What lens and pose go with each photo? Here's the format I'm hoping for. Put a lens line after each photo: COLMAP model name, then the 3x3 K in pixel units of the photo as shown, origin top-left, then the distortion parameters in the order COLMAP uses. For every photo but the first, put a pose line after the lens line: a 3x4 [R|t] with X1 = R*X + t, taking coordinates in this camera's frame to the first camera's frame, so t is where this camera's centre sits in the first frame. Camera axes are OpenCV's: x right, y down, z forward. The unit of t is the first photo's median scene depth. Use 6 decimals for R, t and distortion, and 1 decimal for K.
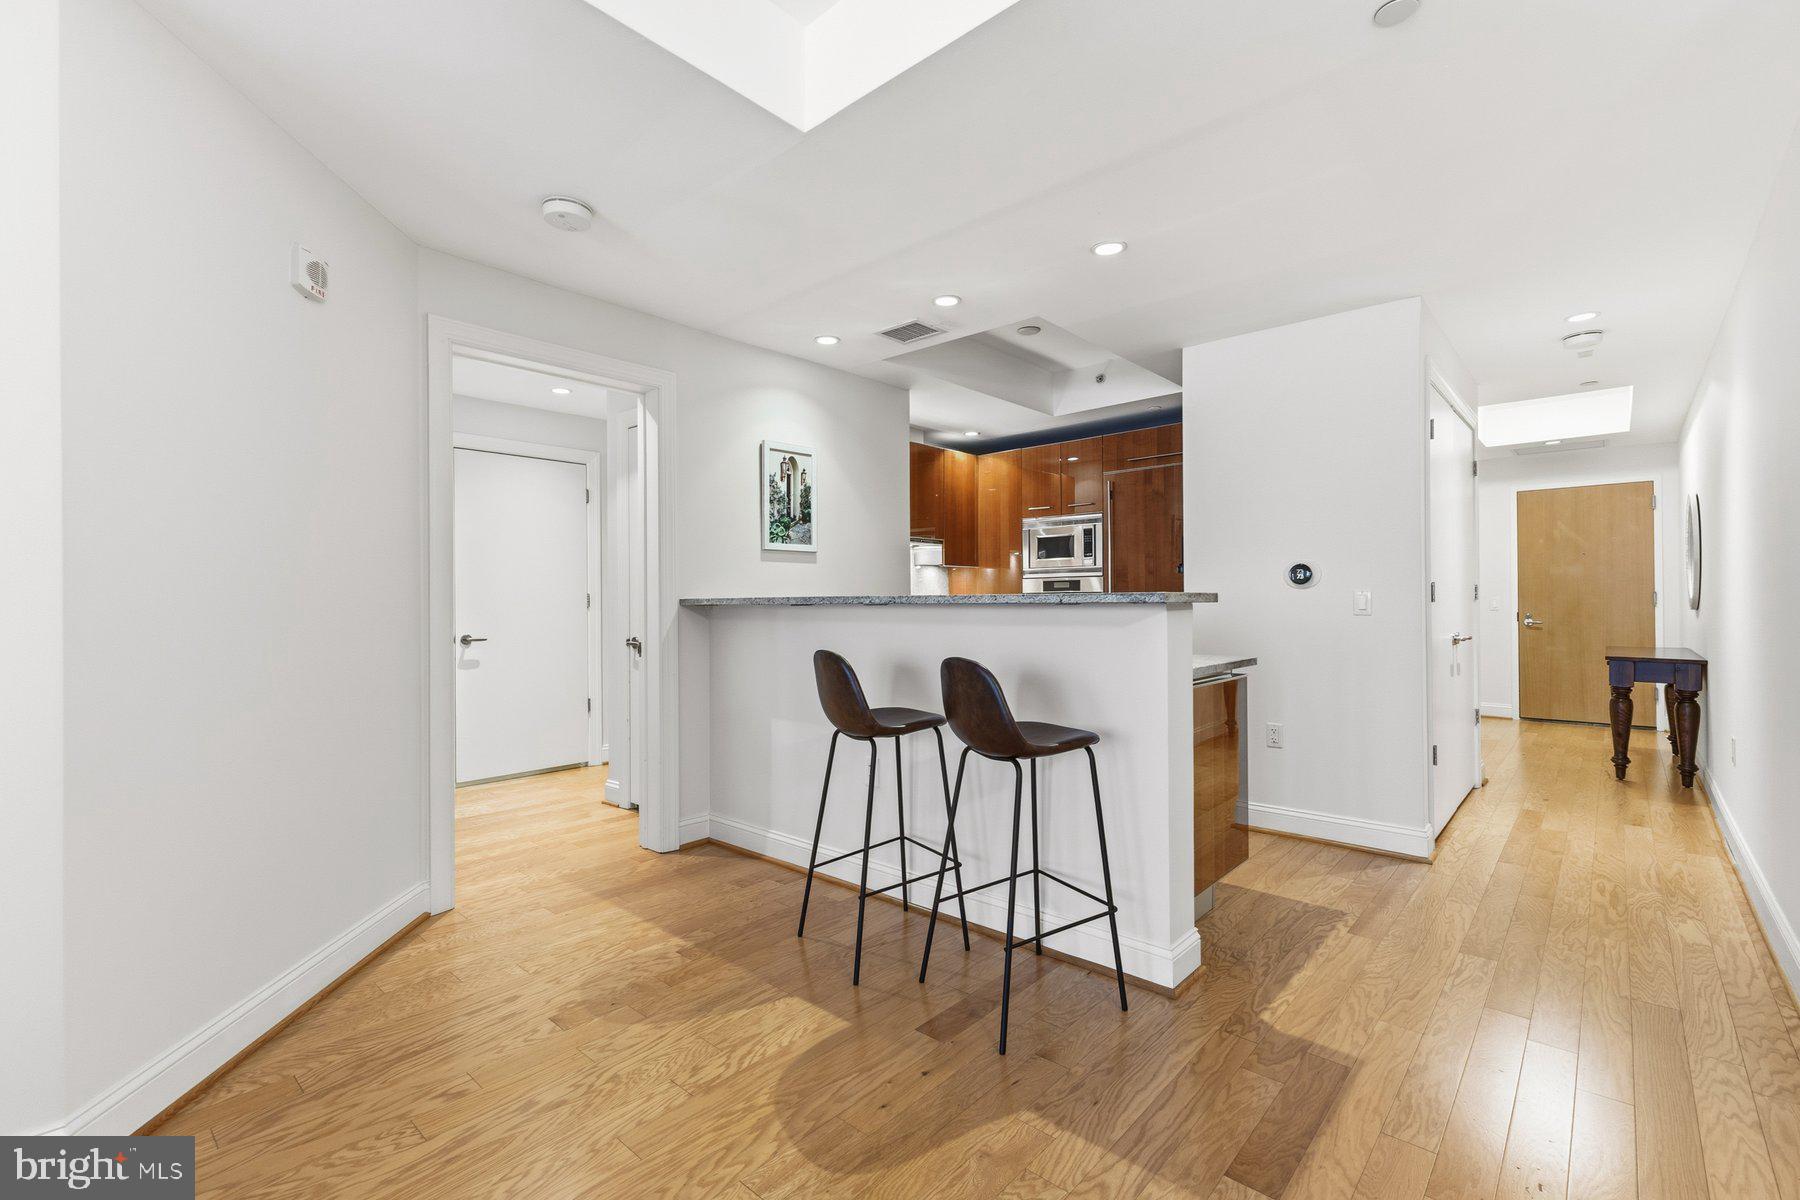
lens RADIAL K [[780.9, 0, 903.0], [0, 780.9, 601.8], [0, 0, 1]] dist [0.000817, 0.000133]
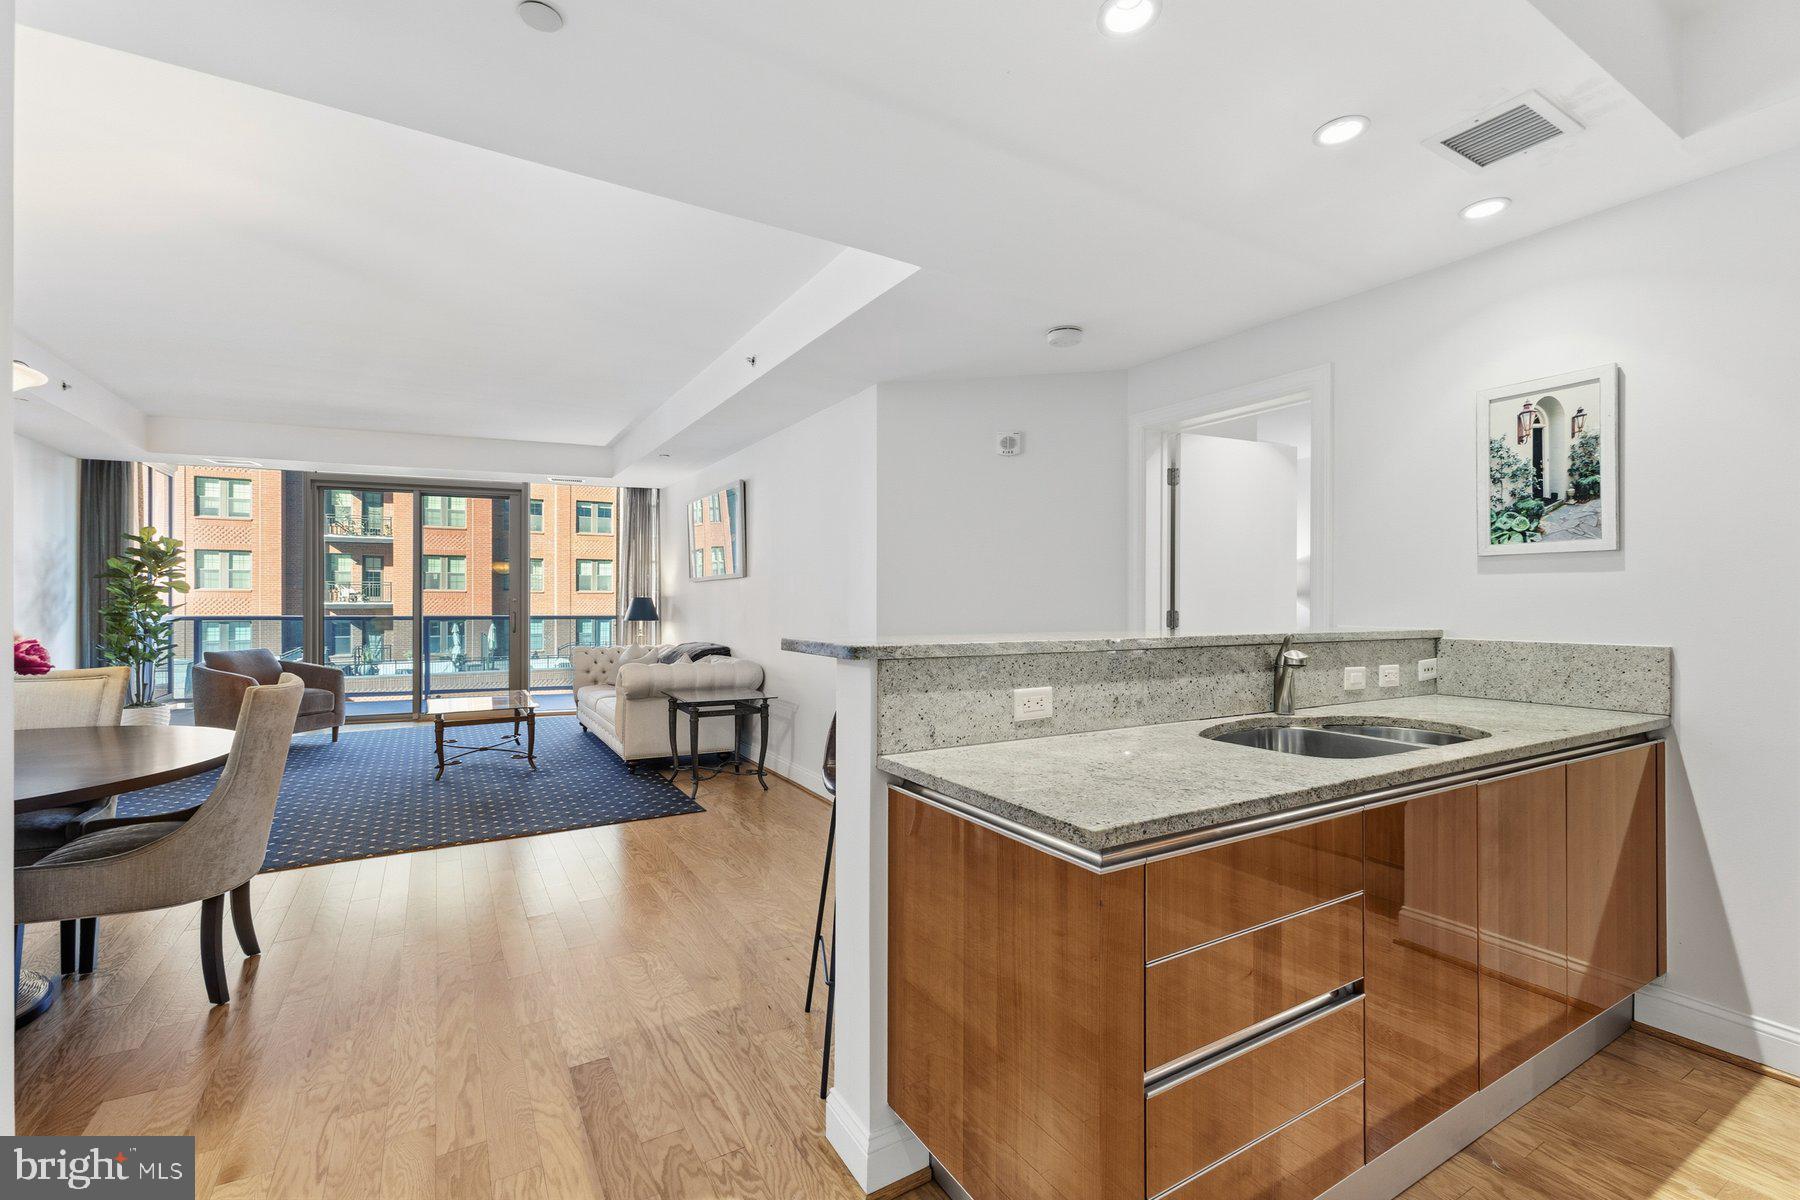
lens RADIAL K [[780.9, 0, 903.0], [0, 780.9, 601.8], [0, 0, 1]] dist [0.000817, 0.000133]
pose [[-0.291954, 0.006383, -0.956411, 0.761542], [-0.001980, 0.999972, 0.007278, -0.040405], [0.956430, 0.004018, -0.291933, 0.917698]]
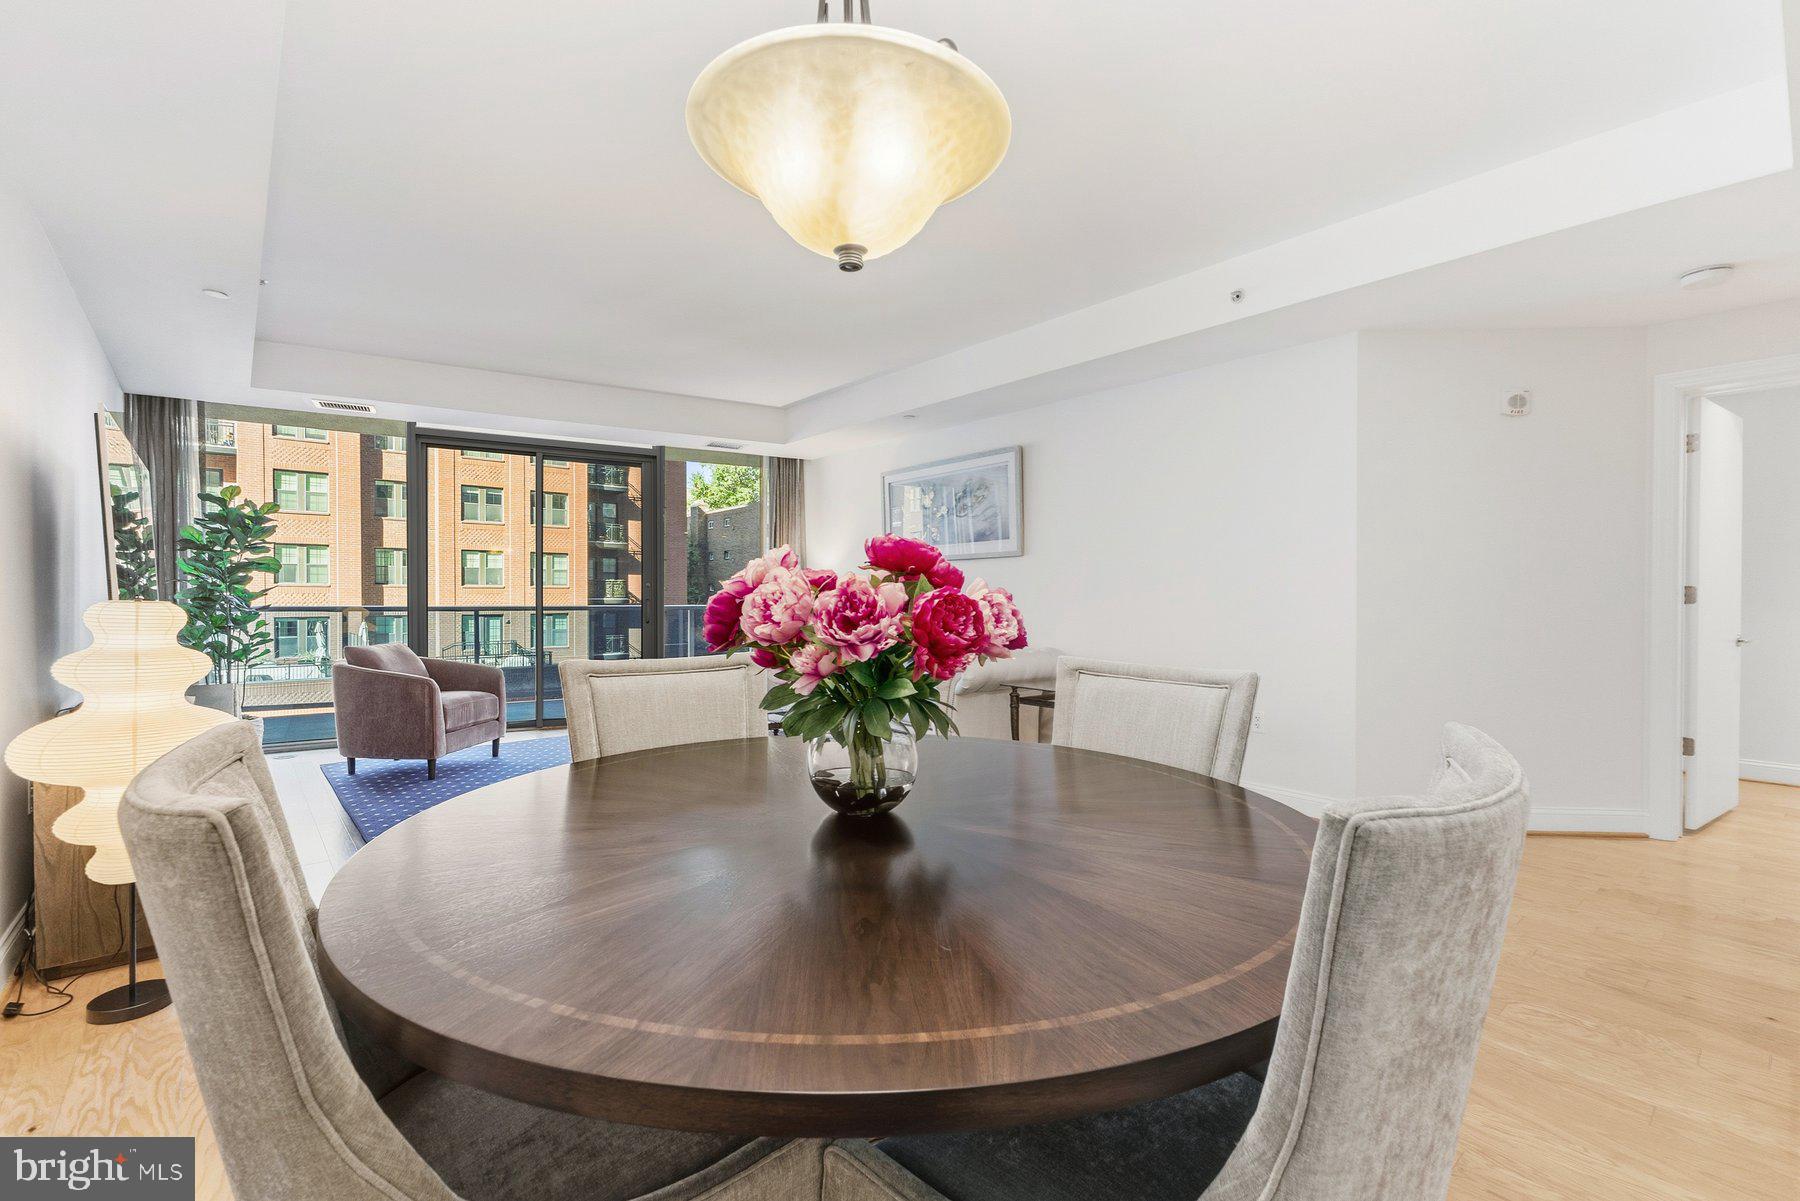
lens RADIAL K [[790.8, 0, 906.2], [0, 790.8, 581.4], [0, 0, 1]] dist [0.000402, 0.000201]
pose [[-0.129883, -0.016021, -0.991400, 0.779381], [-0.002784, 0.999871, -0.015794, 0.000160], [0.991525, 0.000708, -0.129911, -0.047056]]
